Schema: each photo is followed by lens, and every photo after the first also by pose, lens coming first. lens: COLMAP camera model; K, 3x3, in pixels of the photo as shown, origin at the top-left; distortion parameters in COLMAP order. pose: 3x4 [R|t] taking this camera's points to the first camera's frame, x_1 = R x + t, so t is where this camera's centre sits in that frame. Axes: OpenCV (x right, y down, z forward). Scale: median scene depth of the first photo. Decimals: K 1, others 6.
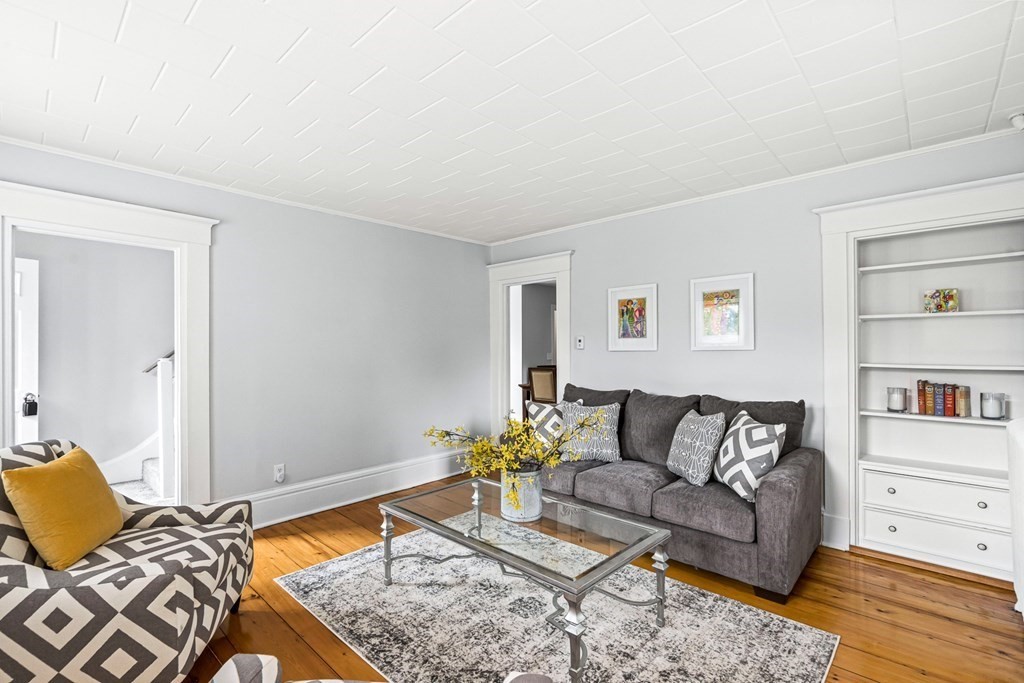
lens RADIAL K [[465.2, 0, 508.1], [0, 465.2, 344.8], [0, 0, 1]] dist [-0.002367, 0.000068]
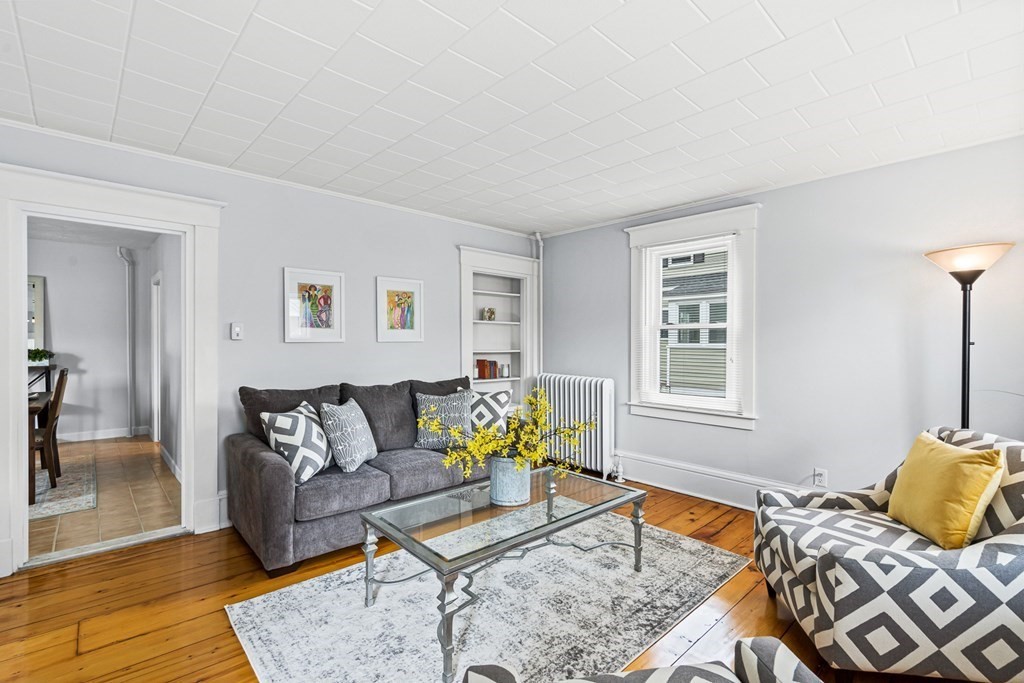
lens RADIAL K [[461.7, 0, 515.2], [0, 461.7, 345.9], [0, 0, 1]] dist [-0.000511, 0.000318]
pose [[0.069750, -0.006195, 0.997545, -0.677002], [-0.011293, 0.999912, 0.006999, 0.010648], [-0.997501, -0.011753, 0.069674, 0.626474]]
